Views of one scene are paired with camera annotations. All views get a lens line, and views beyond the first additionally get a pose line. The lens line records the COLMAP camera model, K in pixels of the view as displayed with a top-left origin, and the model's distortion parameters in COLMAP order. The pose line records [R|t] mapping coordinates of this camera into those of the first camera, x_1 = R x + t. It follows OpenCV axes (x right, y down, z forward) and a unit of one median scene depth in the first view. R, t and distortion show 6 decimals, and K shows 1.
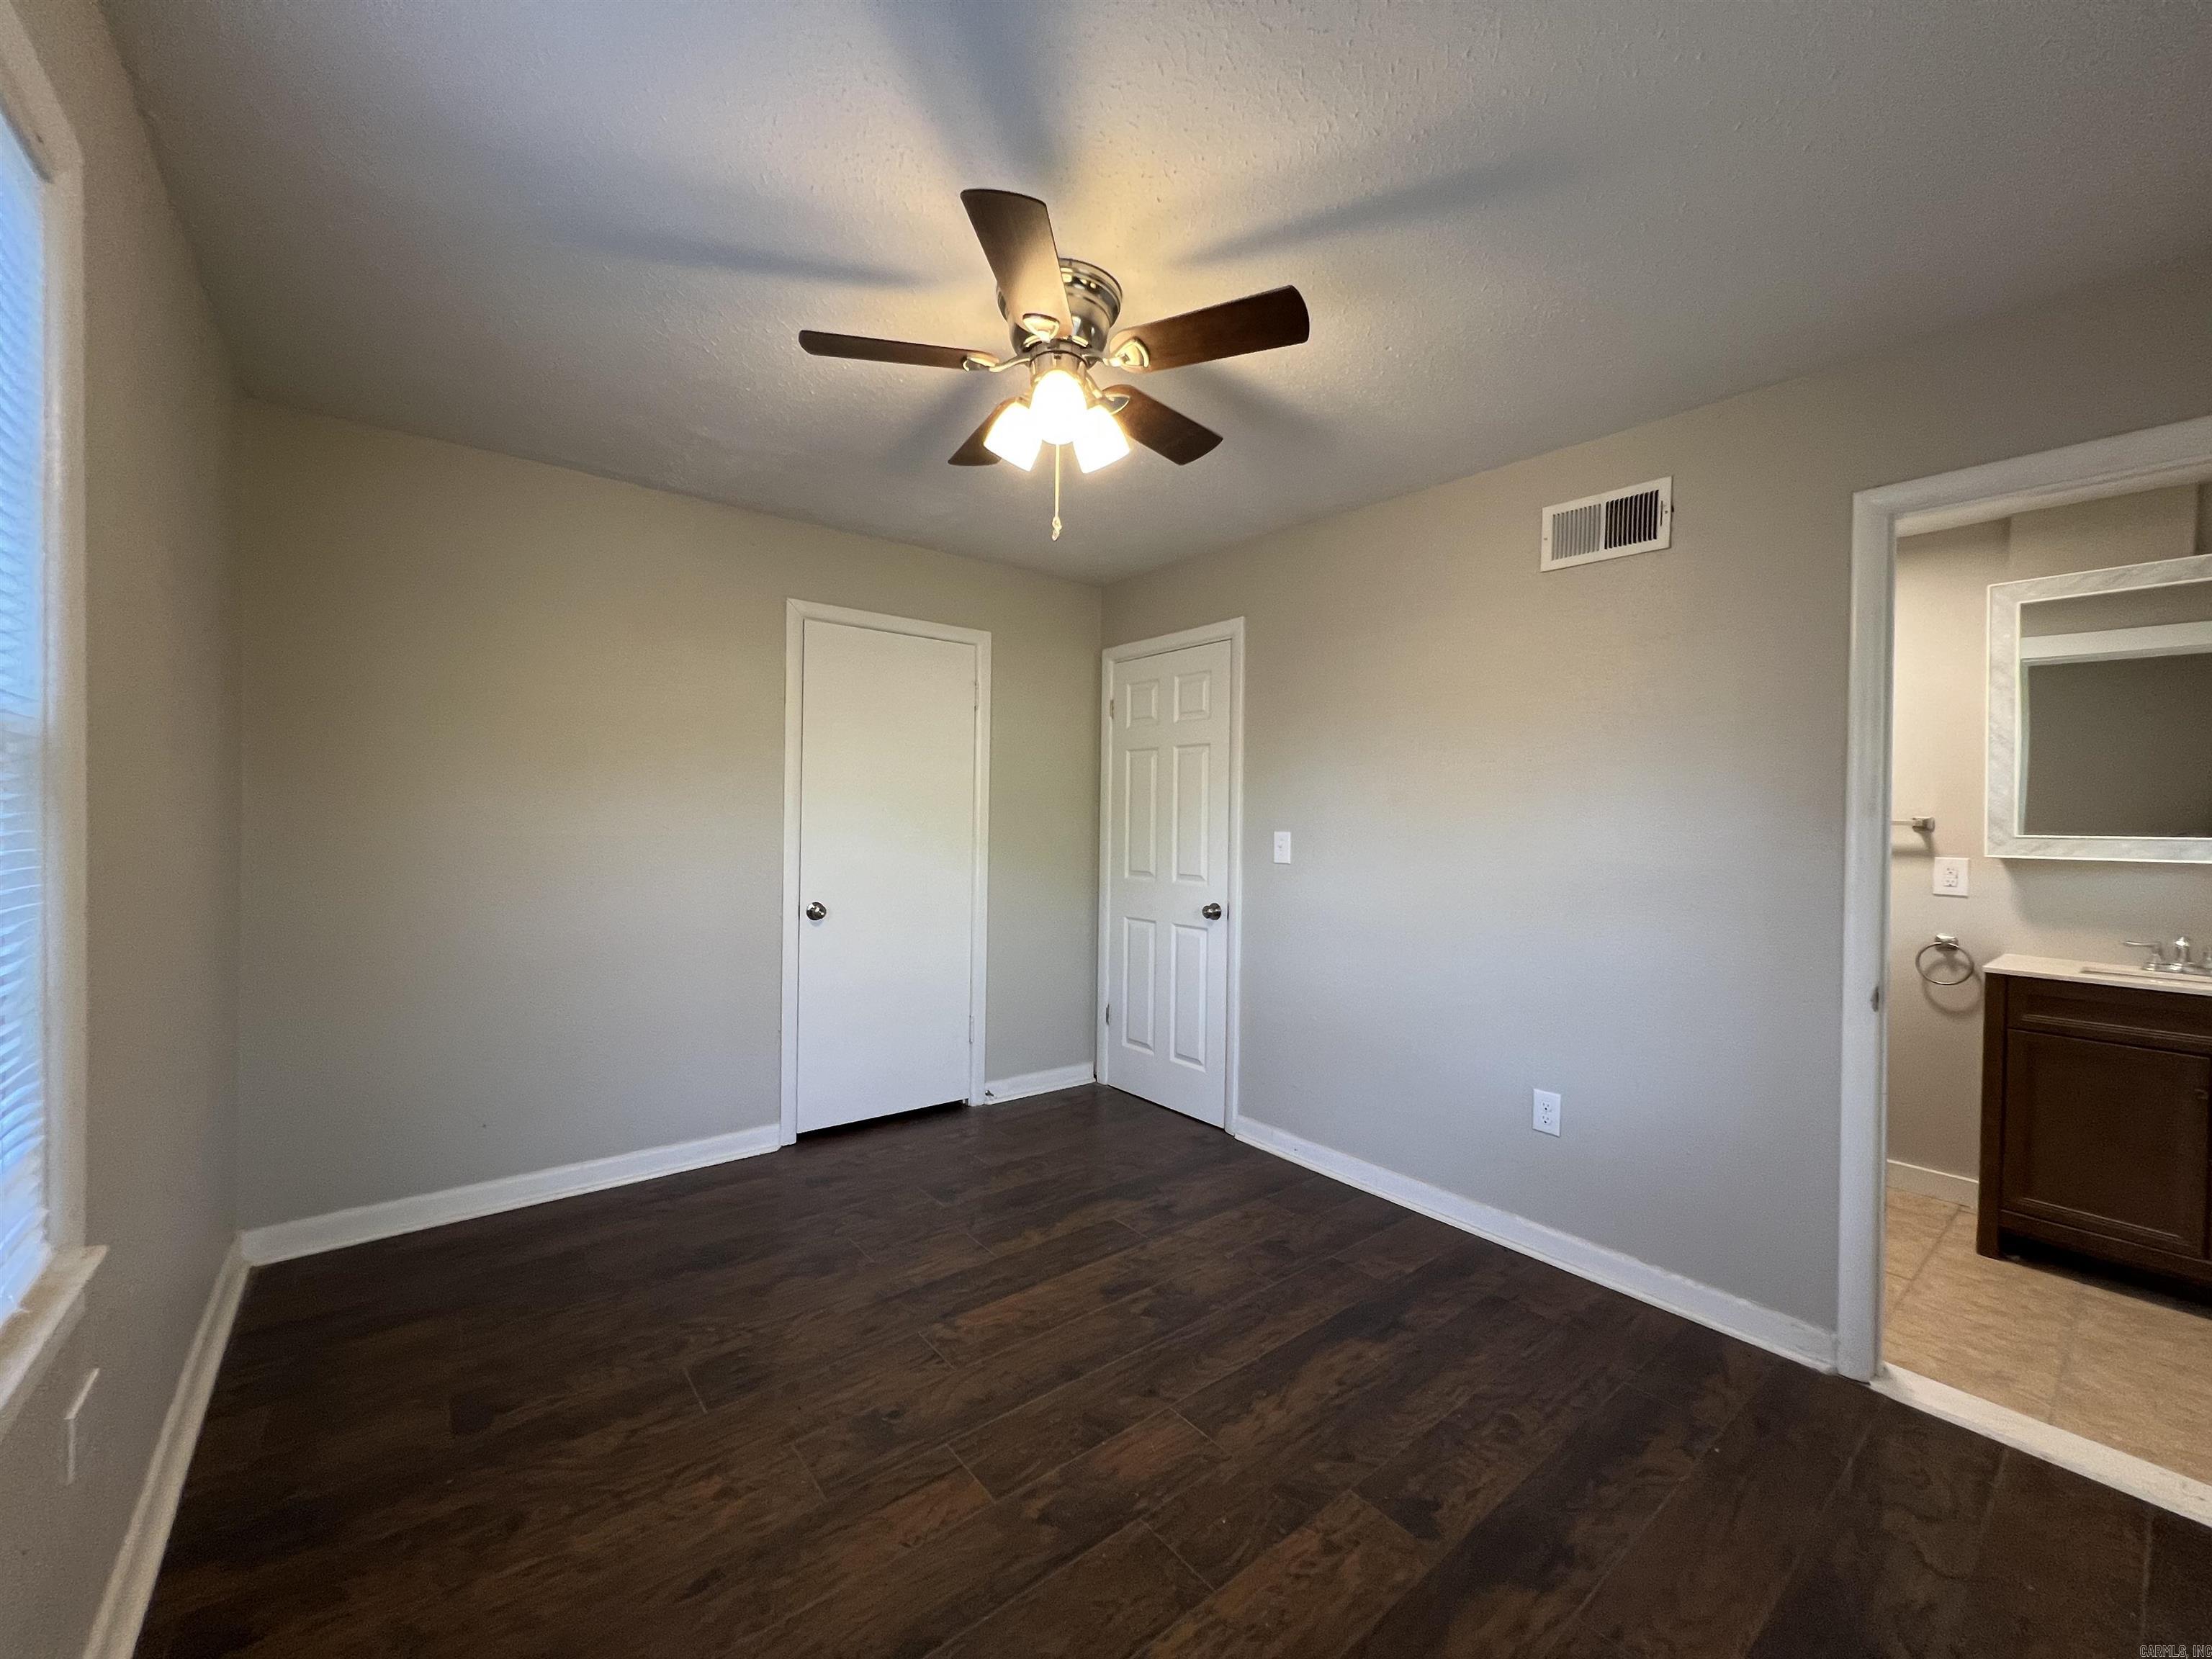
lens RADIAL K [[882.1, 0, 1101.6], [0, 882.1, 822.6], [0, 0, 1]] dist [-0.000926, -0.000074]
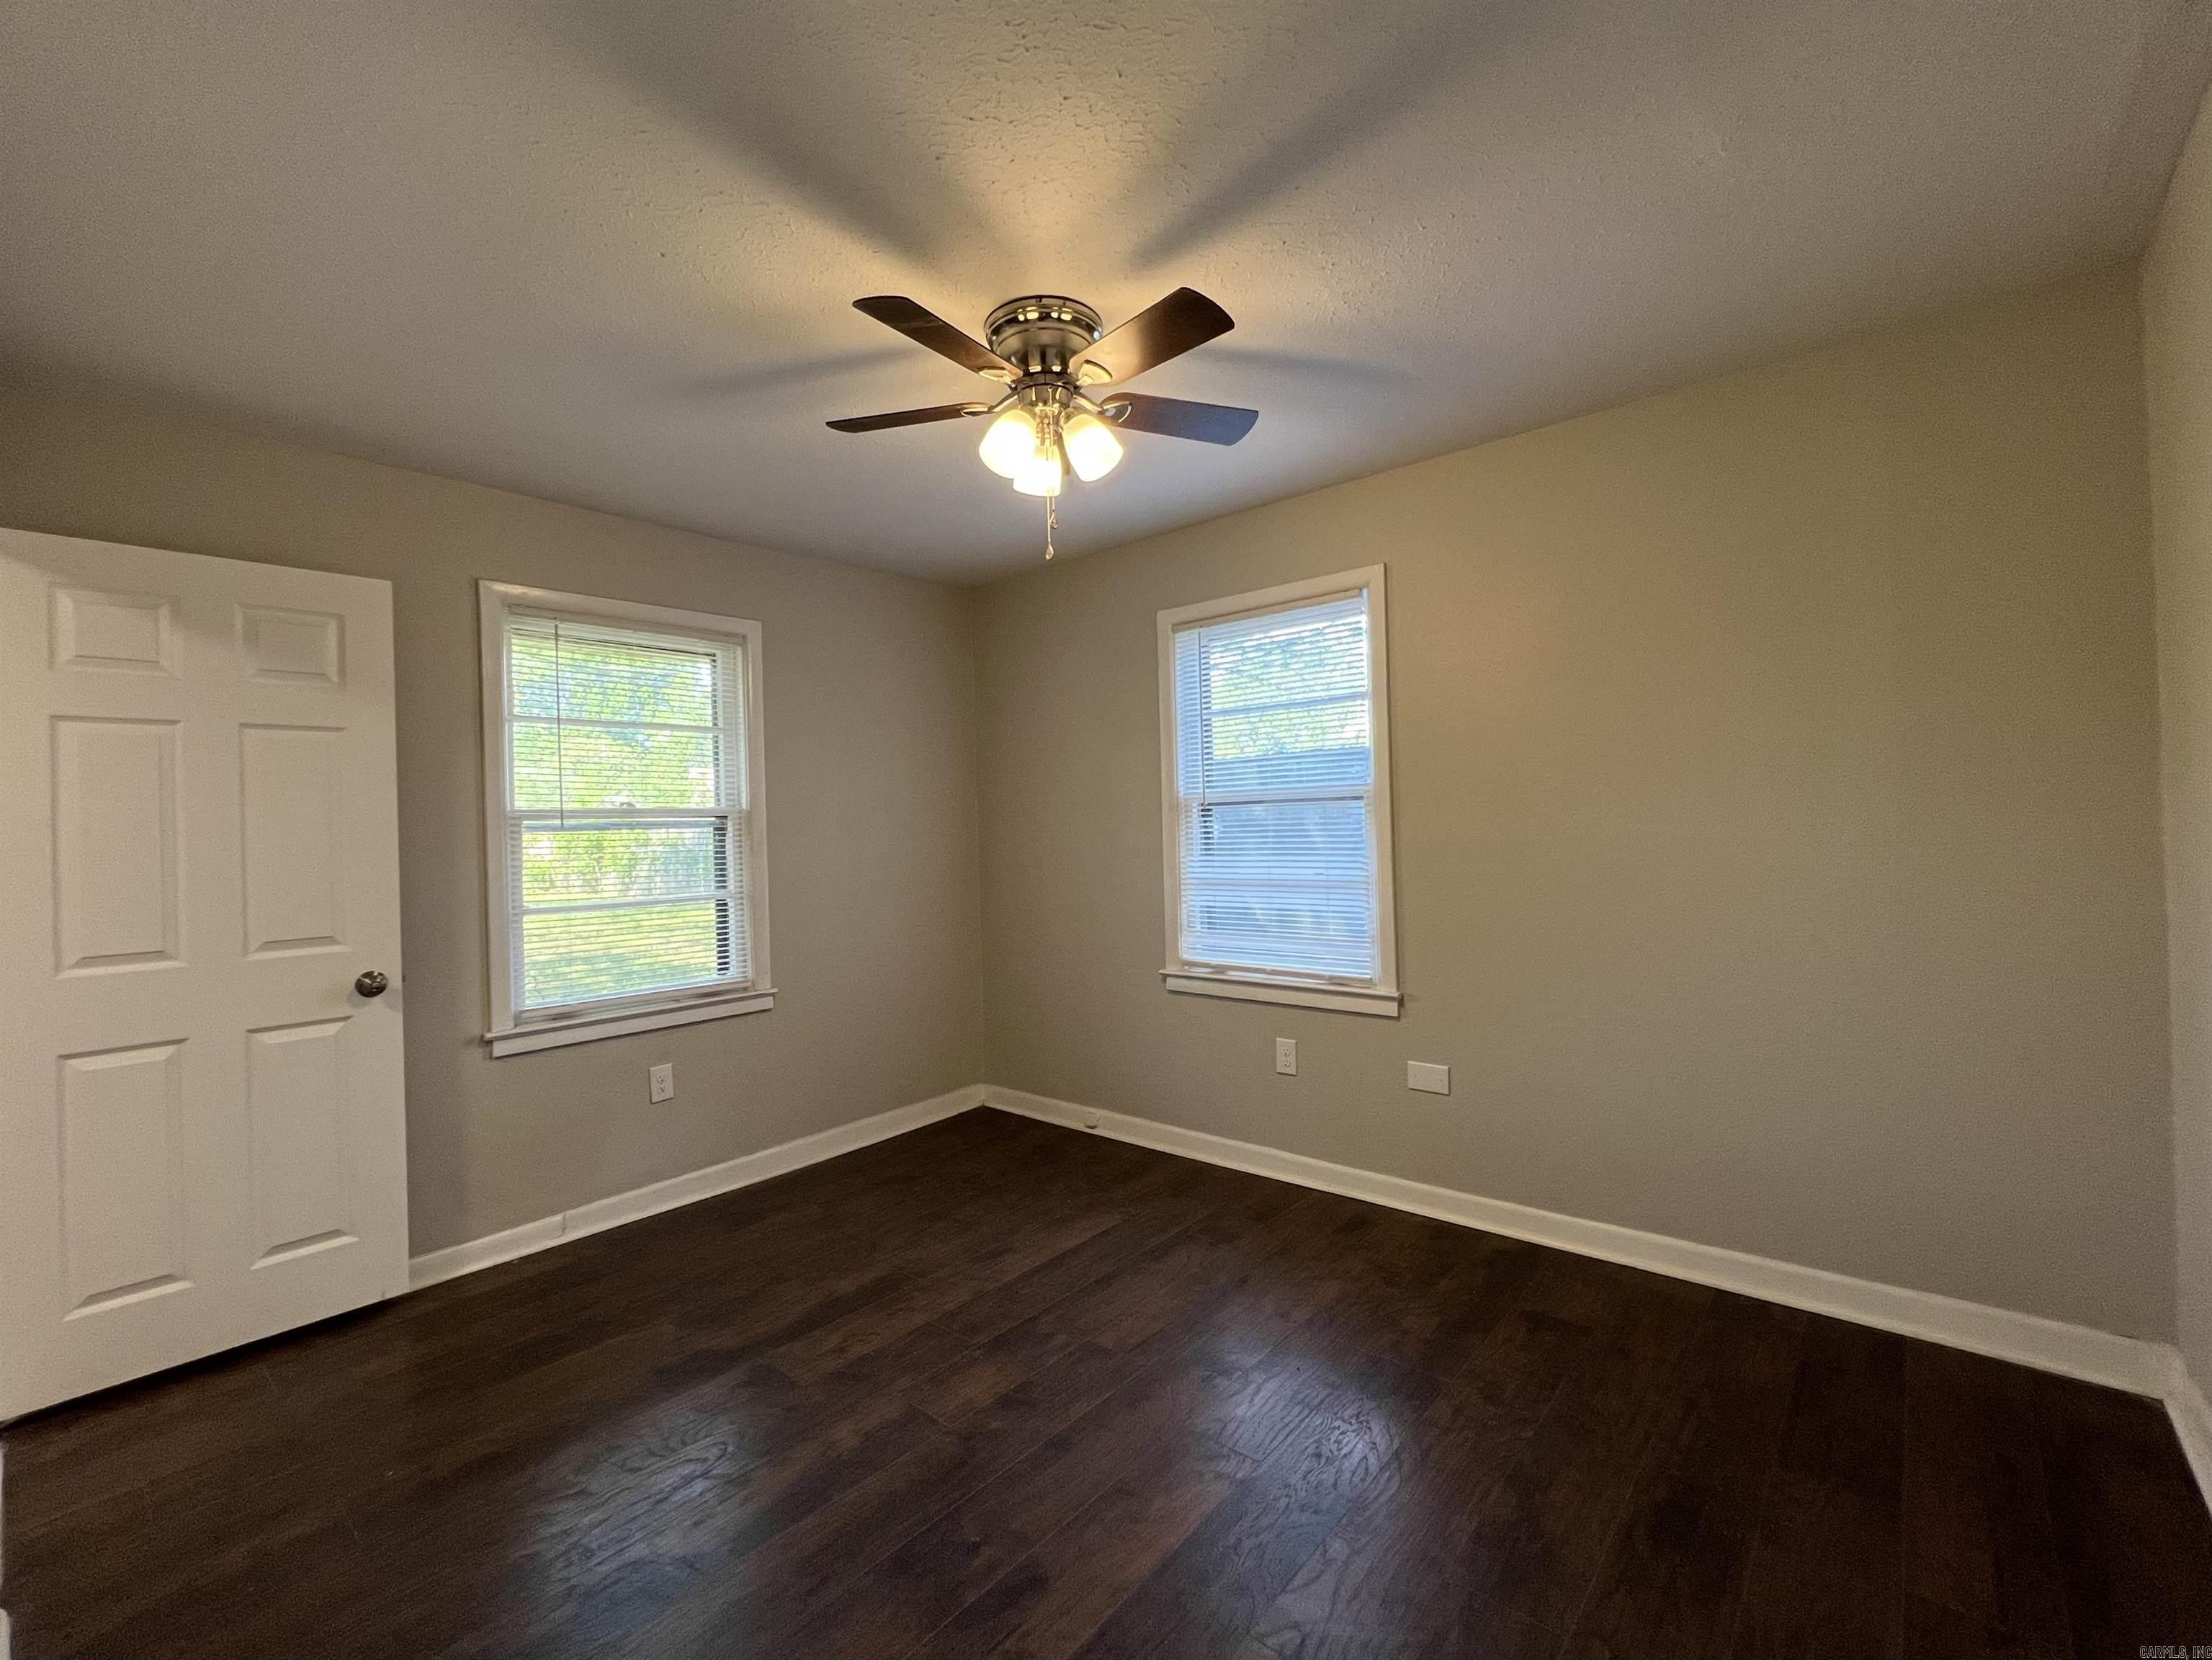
lens RADIAL K [[883.1, 0, 1098.7], [0, 883.1, 821.5], [0, 0, 1]] dist [-0.000153, 0.000056]
pose [[-0.982314, 0.013455, -0.186756, 0.097293], [0.013290, 0.999909, 0.002136, -0.011033], [0.186767, -0.000383, -0.982404, 2.193948]]
